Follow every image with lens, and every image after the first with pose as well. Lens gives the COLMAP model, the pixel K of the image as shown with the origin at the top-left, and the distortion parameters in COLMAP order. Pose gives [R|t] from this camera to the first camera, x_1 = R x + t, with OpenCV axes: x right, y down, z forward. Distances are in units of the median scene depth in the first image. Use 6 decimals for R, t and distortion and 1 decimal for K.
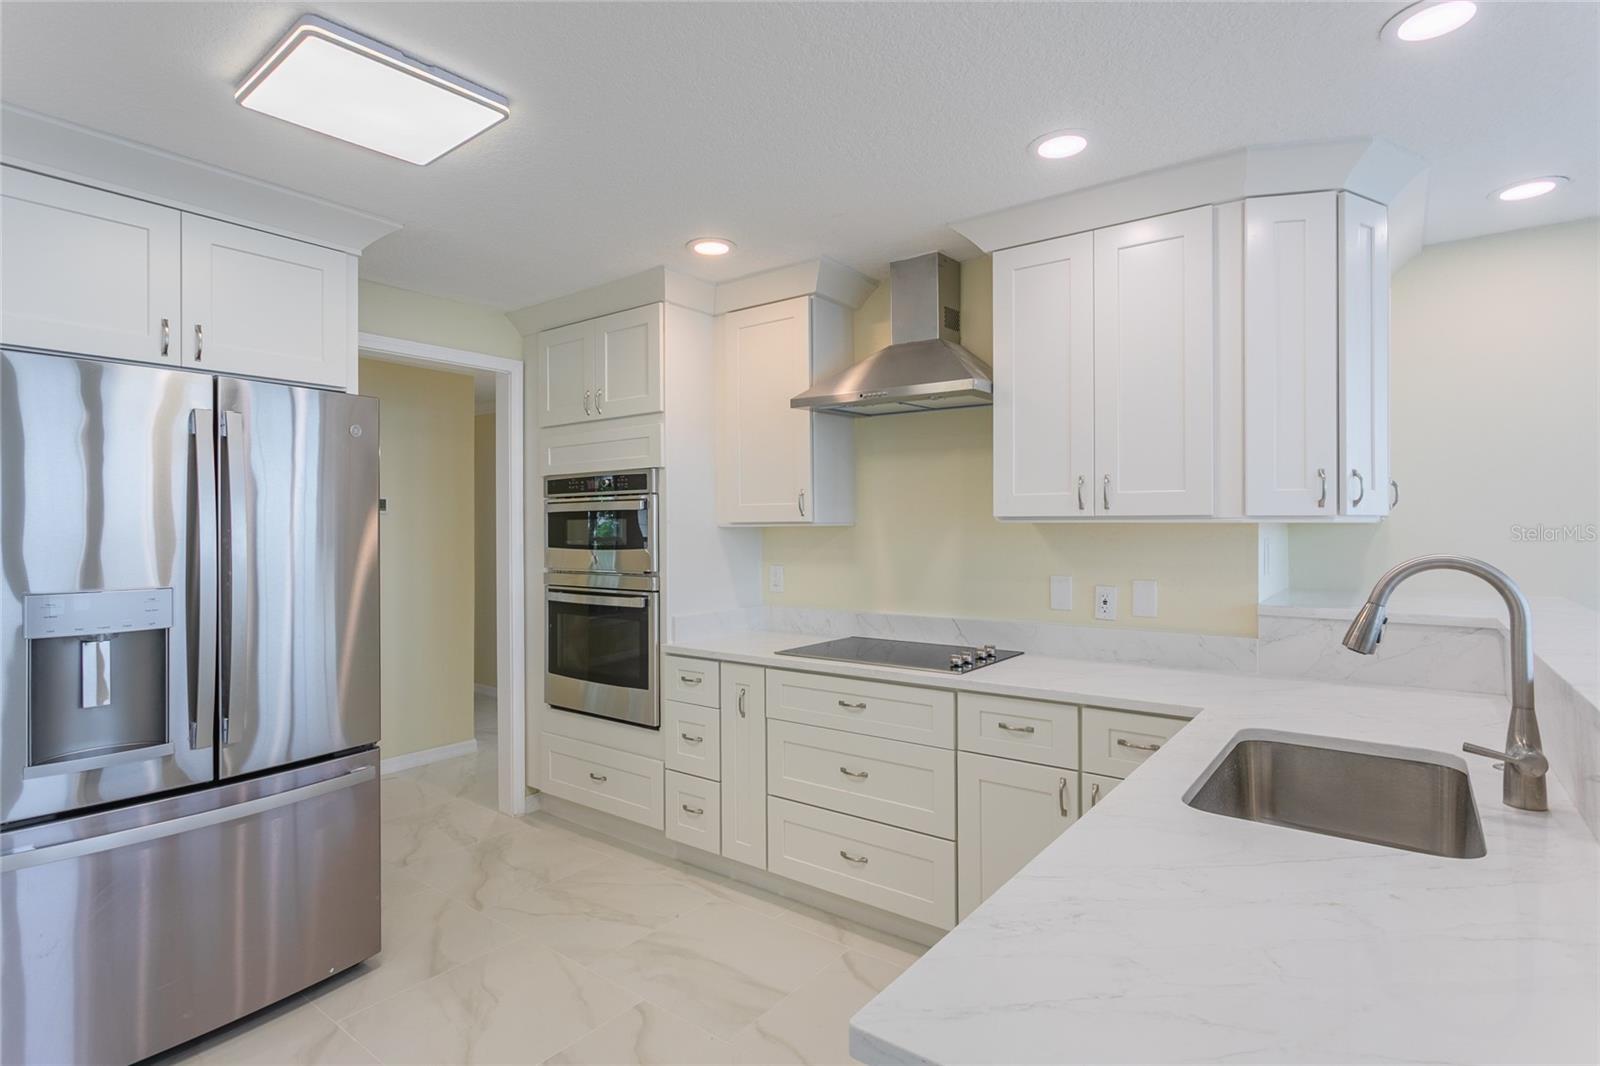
lens RADIAL K [[817.4, 0, 808.3], [0, 817.4, 523.9], [0, 0, 1]] dist [-0.011131, 0.000291]
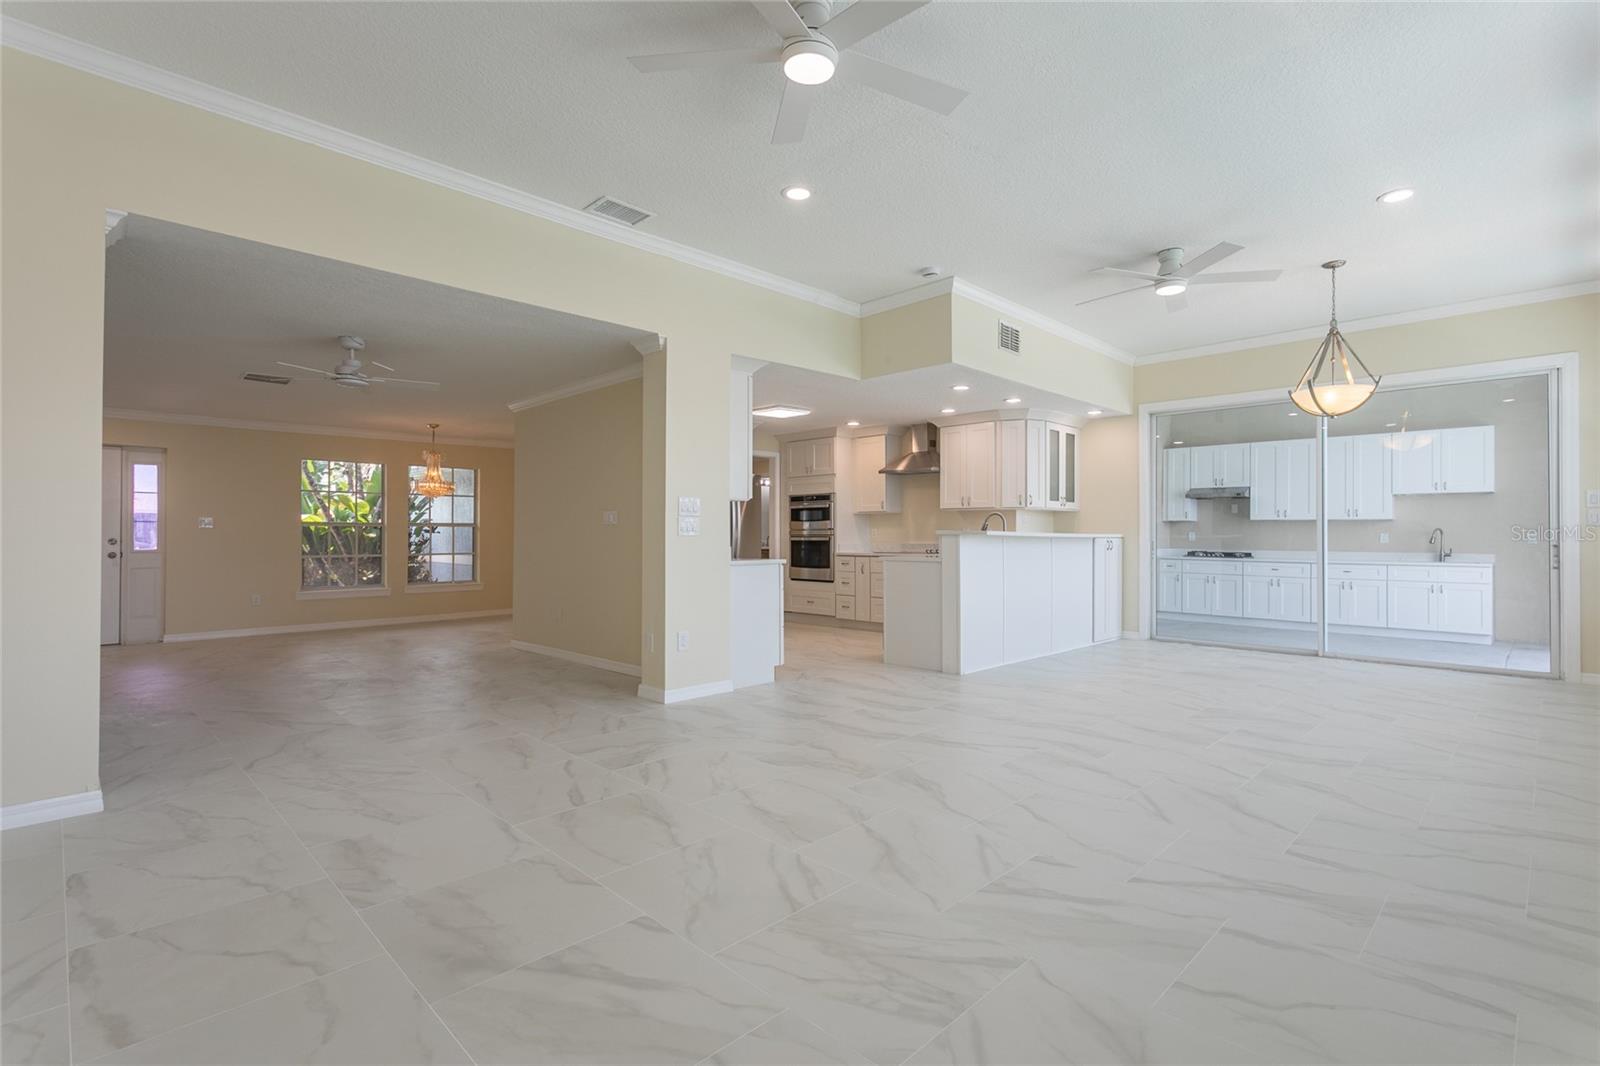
lens RADIAL K [[767.9, 0, 793.9], [0, 767.9, 532.1], [0, 0, 1]] dist [0.005640, 0.001611]
pose [[0.989119, 0.005065, -0.147027, 0.085751], [-0.004994, 0.999987, 0.000851, 0.074256], [0.147030, -0.000107, 0.989132, -1.840780]]
